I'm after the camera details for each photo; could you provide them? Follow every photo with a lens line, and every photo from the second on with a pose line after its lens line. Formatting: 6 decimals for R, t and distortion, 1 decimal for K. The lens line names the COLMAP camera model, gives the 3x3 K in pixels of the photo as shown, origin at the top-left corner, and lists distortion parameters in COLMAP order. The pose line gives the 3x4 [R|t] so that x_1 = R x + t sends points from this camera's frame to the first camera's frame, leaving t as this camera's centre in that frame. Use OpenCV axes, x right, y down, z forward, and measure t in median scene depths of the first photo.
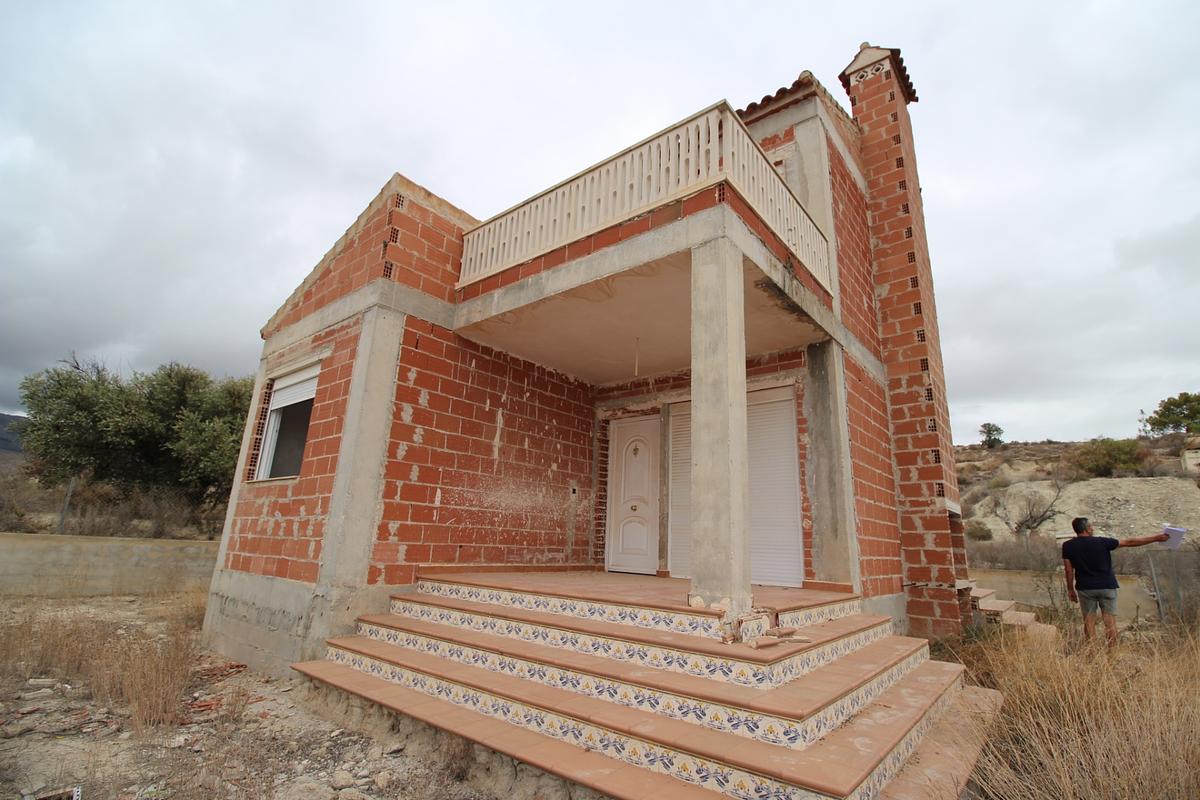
lens RADIAL K [[556.4, 0, 608.7], [0, 556.4, 393.1], [0, 0, 1]] dist [-0.011694, -0.002459]
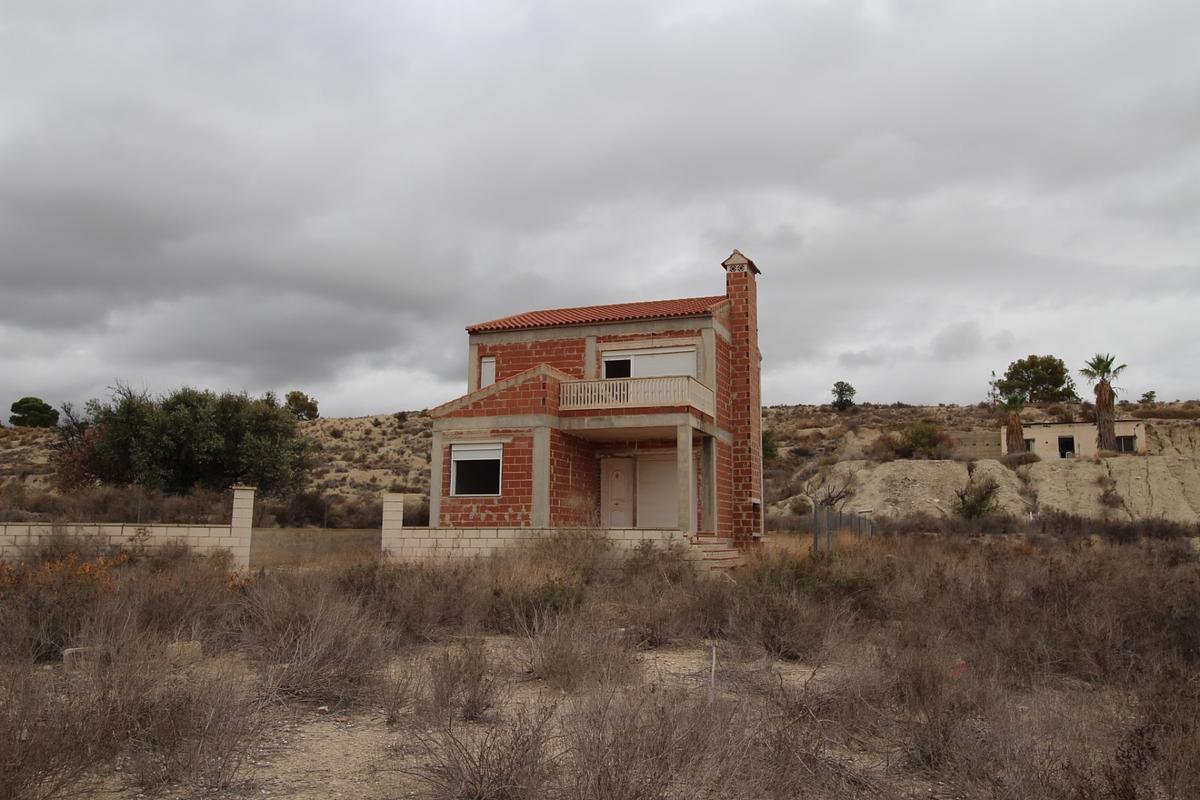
lens RADIAL K [[948.2, 0, 601.1], [0, 948.2, 401.9], [0, 0, 1]] dist [0.026934, -0.005205]
pose [[0.947060, 0.014380, 0.320735, -1.124744], [-0.055784, 0.991172, 0.120278, -0.577795], [-0.316174, -0.131803, 0.939501, -2.200540]]
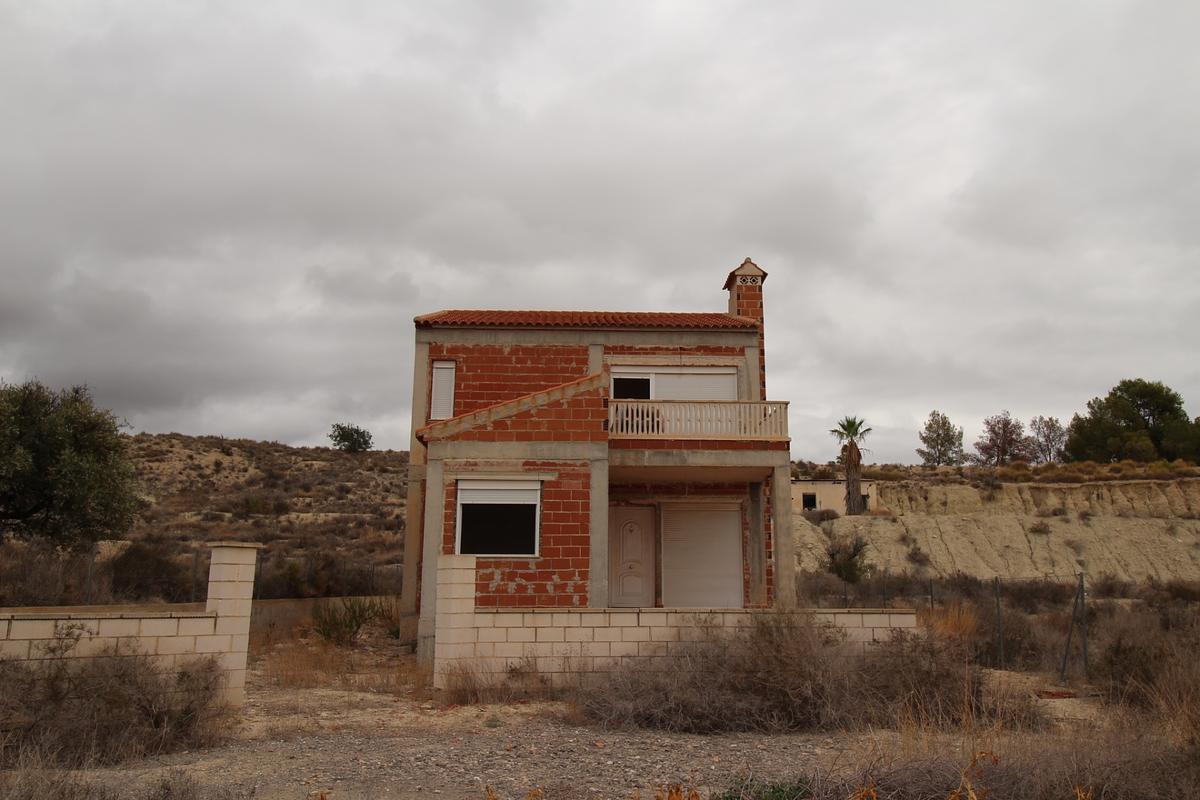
lens RADIAL K [[948.2, 0, 598.6], [0, 948.2, 395.0], [0, 0, 1]] dist [0.026934, -0.005205]
pose [[0.759124, 0.095199, 0.643948, -1.756956], [-0.146823, 0.988797, 0.026903, -0.322512], [-0.634172, -0.114969, 0.764596, -0.909605]]
